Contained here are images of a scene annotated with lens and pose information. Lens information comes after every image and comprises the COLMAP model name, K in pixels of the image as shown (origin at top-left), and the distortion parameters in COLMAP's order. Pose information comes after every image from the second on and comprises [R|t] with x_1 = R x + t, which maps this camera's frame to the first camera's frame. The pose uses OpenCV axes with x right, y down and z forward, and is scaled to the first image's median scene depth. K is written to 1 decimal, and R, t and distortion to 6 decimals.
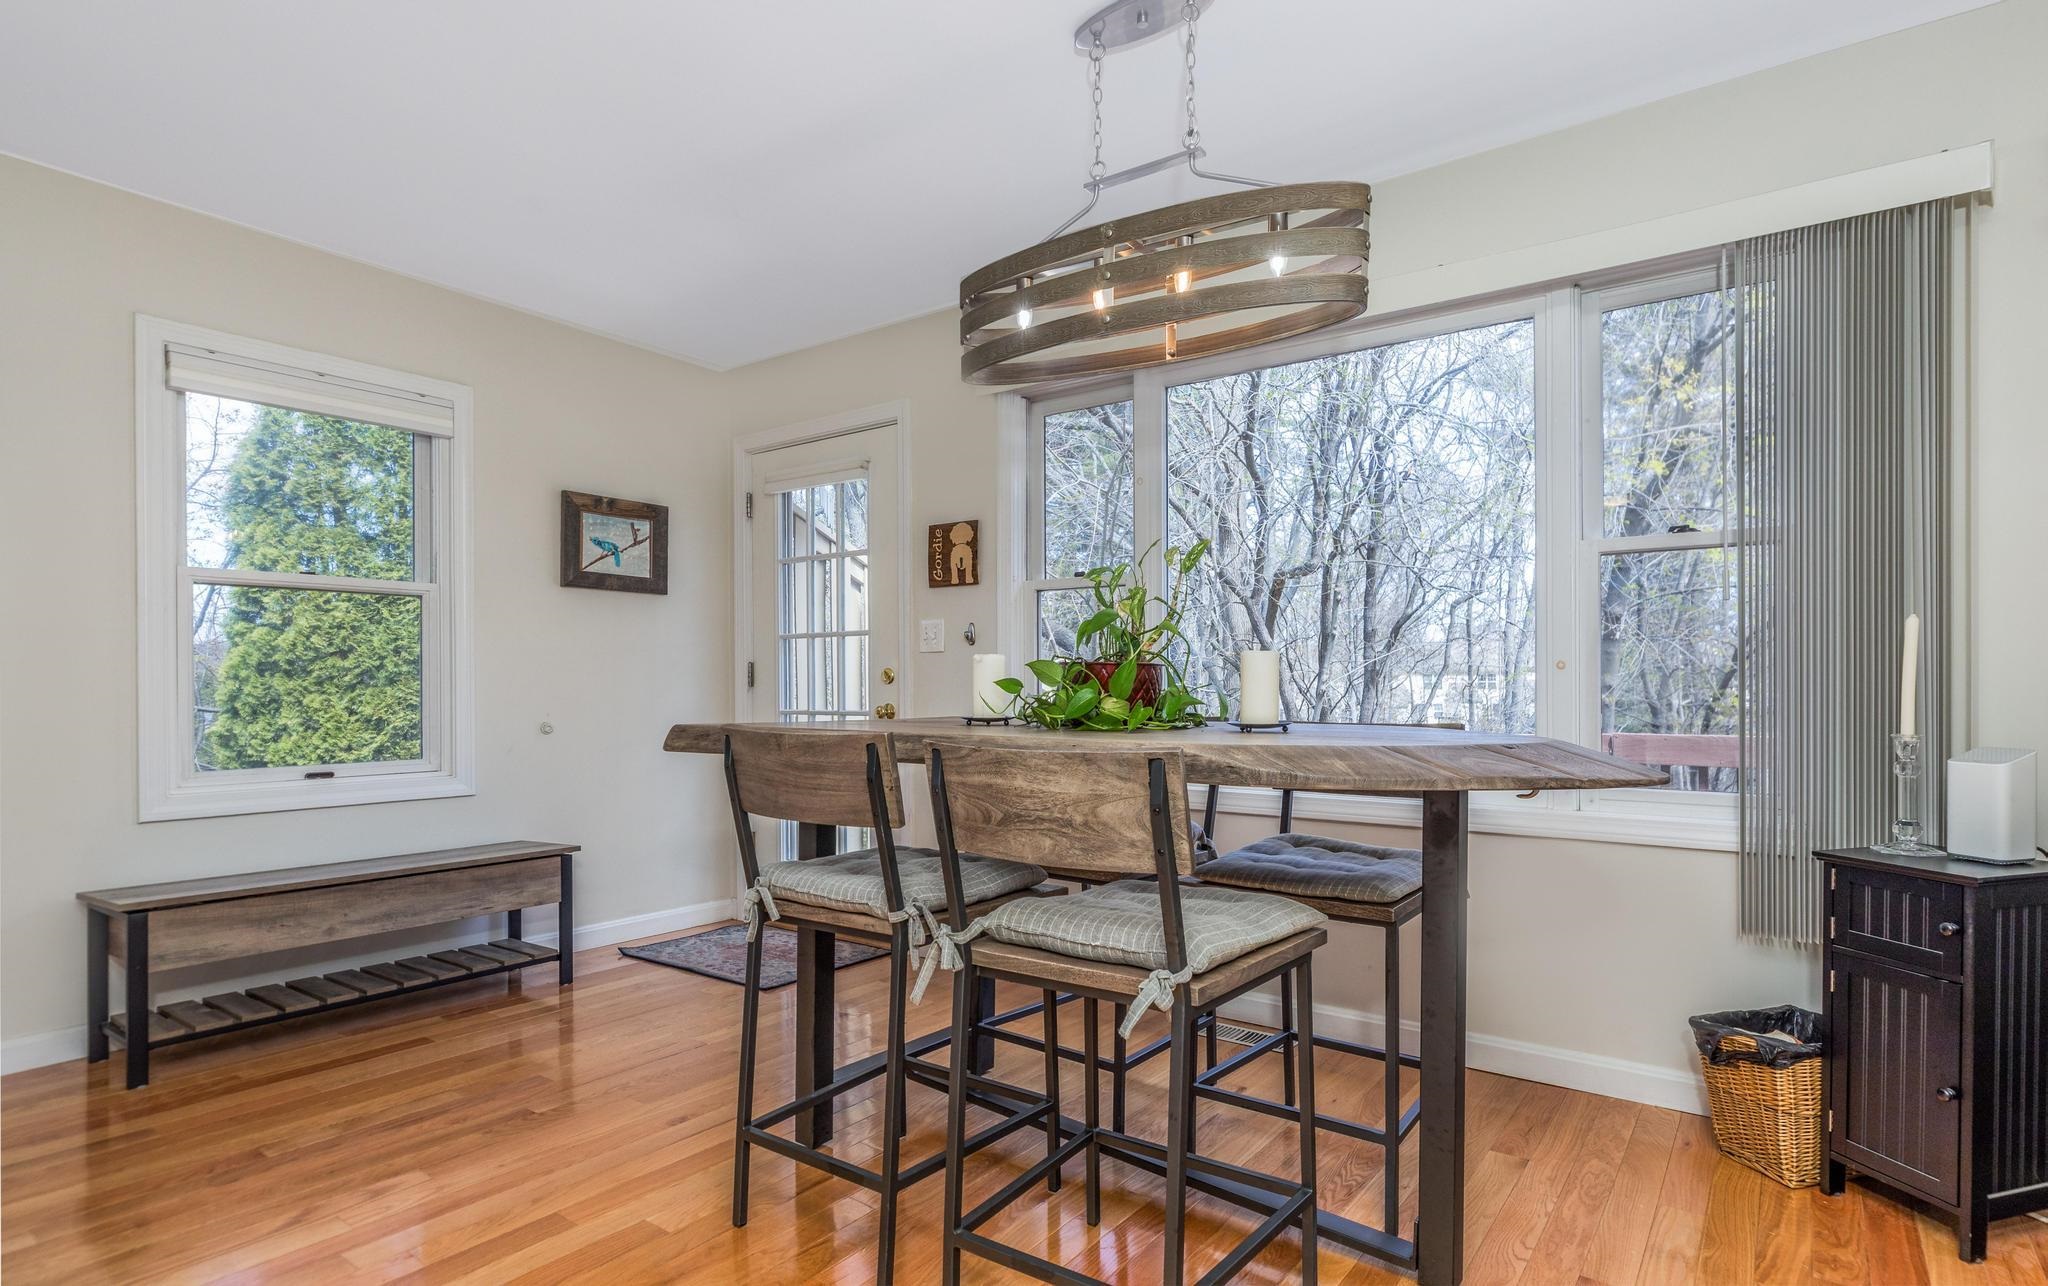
lens RADIAL K [[1068.9, 0, 1020.7], [0, 1068.9, 689.2], [0, 0, 1]] dist [-0.000431, 0.000063]
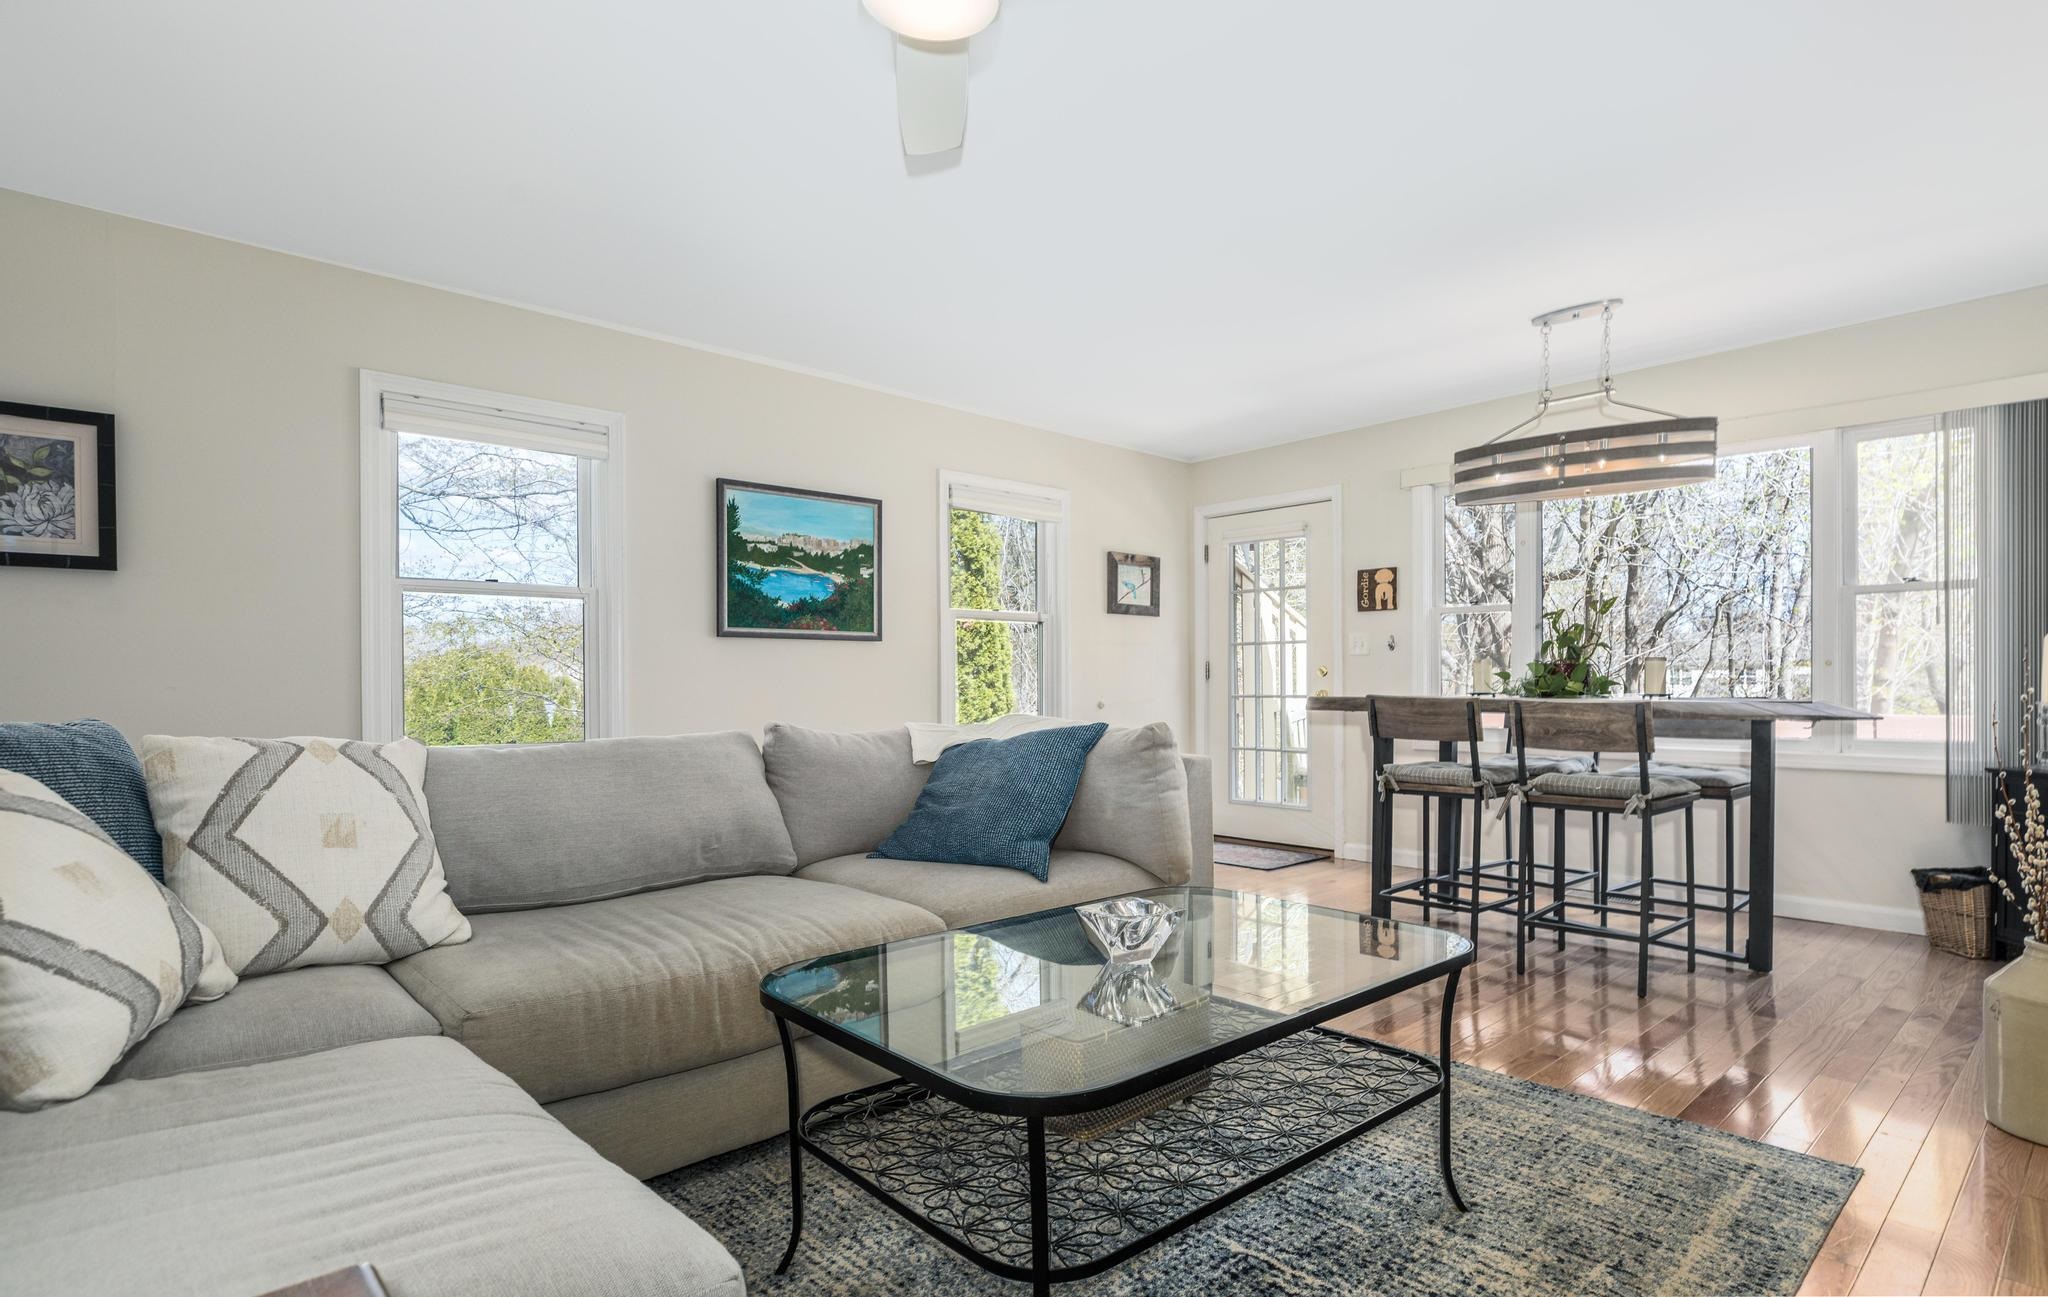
lens RADIAL K [[1074.8, 0, 1030.2], [0, 1074.8, 687.4], [0, 0, 1]] dist [-0.001630, -0.000159]
pose [[0.984549, -0.000040, -0.175107, -0.276596], [0.000407, 0.999998, 0.002065, 0.007283], [0.175107, -0.002104, 0.984547, -0.562005]]
